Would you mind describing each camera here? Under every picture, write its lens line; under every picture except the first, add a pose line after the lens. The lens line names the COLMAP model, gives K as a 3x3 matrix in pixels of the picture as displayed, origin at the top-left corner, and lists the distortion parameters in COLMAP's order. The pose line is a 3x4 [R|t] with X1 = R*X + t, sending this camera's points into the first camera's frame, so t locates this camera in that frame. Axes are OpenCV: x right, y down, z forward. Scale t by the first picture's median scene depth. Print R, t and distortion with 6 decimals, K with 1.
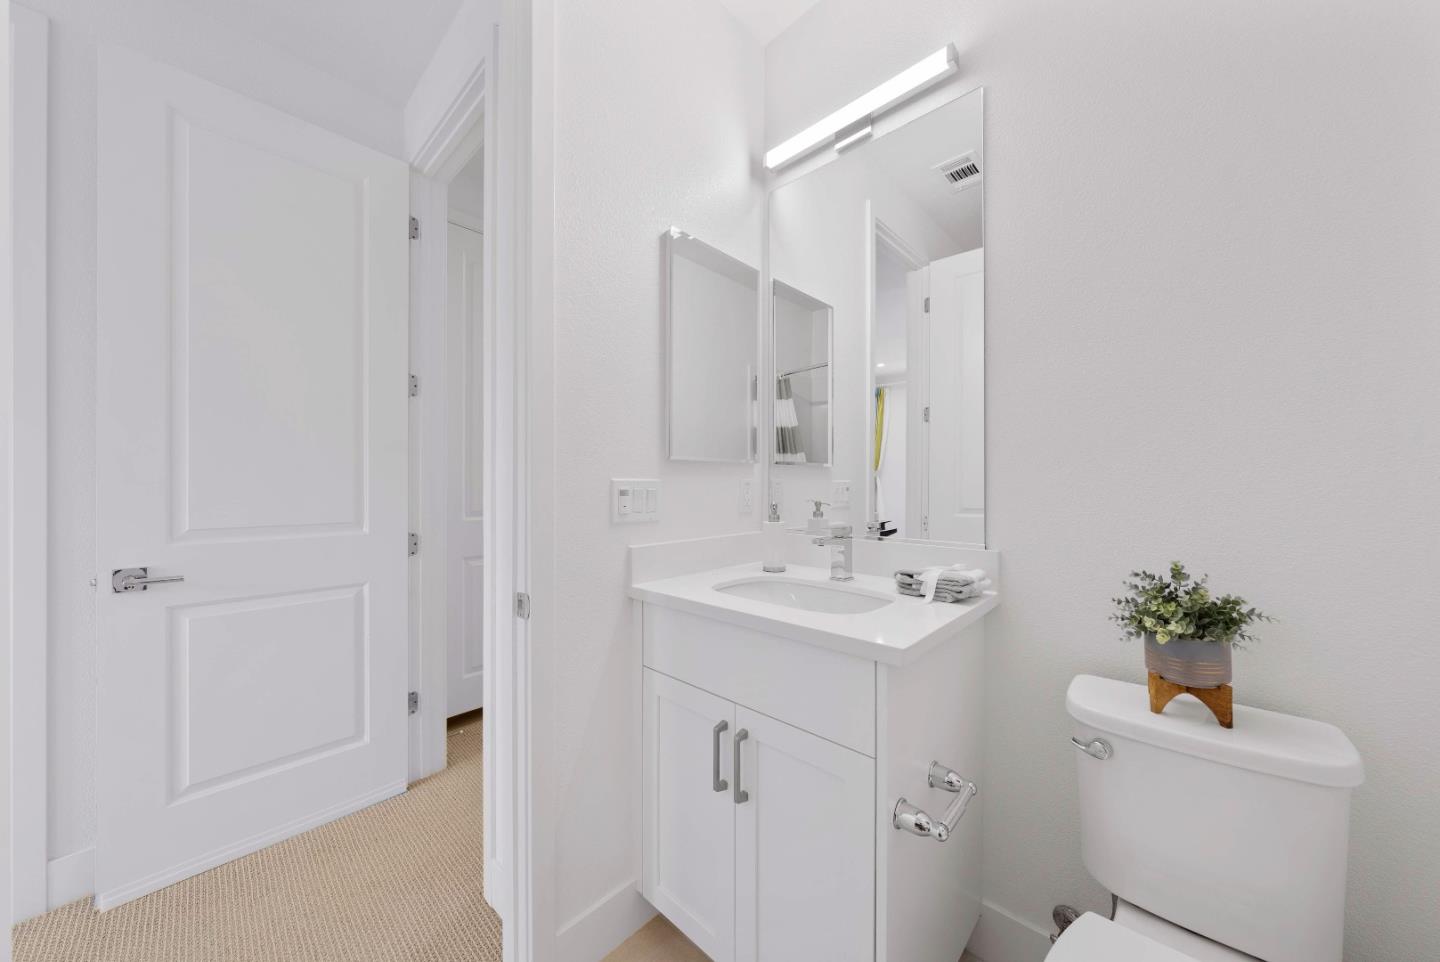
lens RADIAL K [[488.0, 0, 725.0], [0, 488.0, 486.3], [0, 0, 1]] dist [-0.001496, 0.000034]
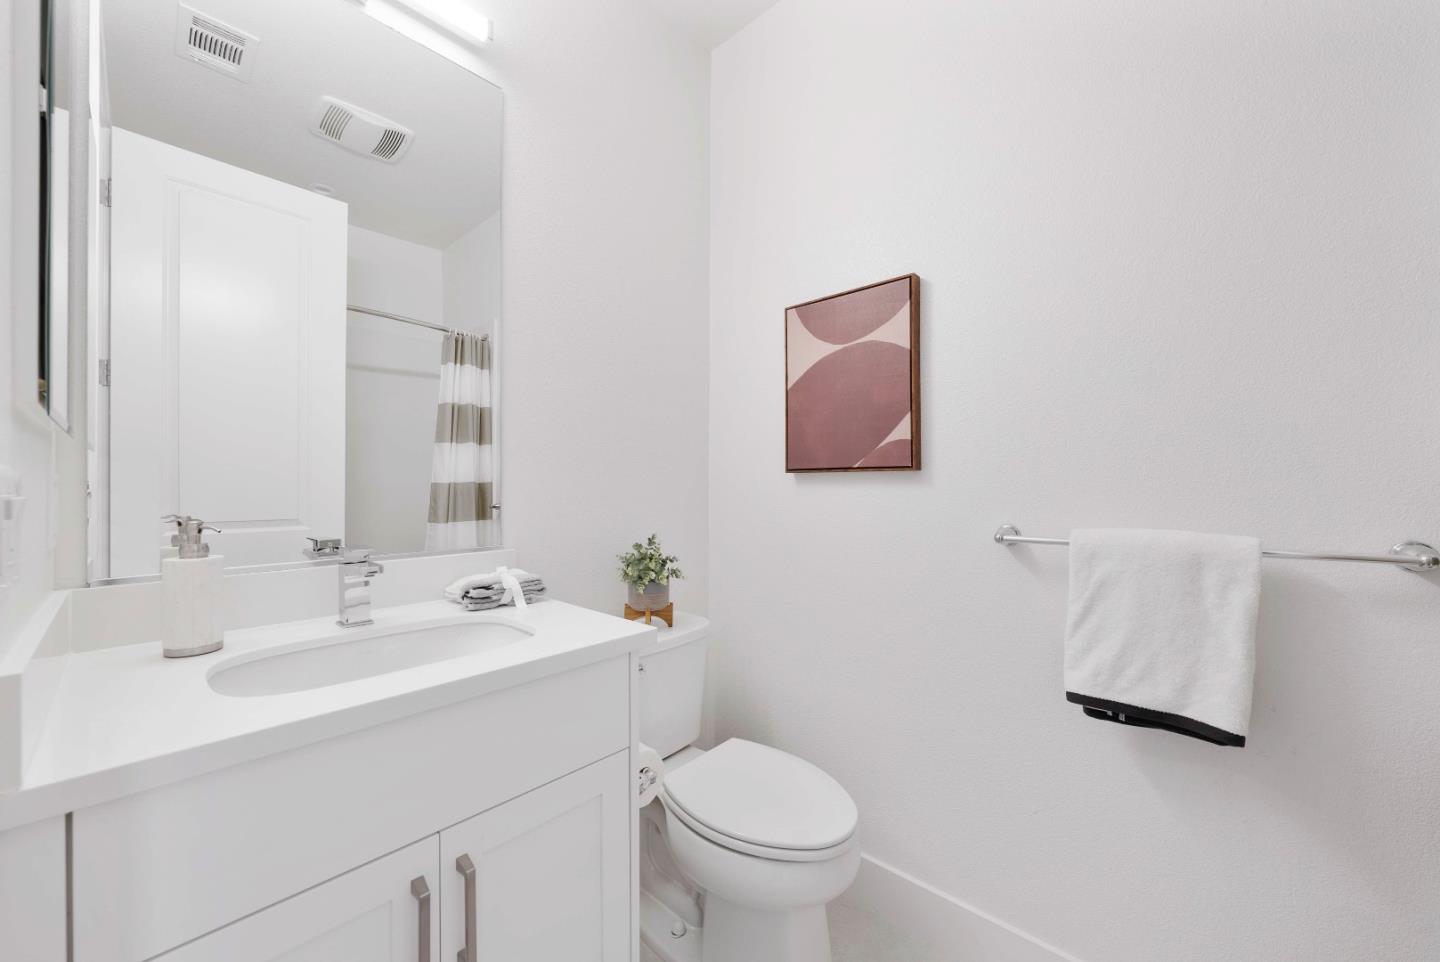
lens RADIAL K [[541.1, 0, 721.8], [0, 541.1, 483.0], [0, 0, 1]] dist [0.000472, 0.000038]
pose [[0.003332, 0.006930, 0.999970, -0.605237], [0.009128, 0.999934, -0.006960, 0.003136], [-0.999953, 0.009151, 0.003268, 0.565525]]
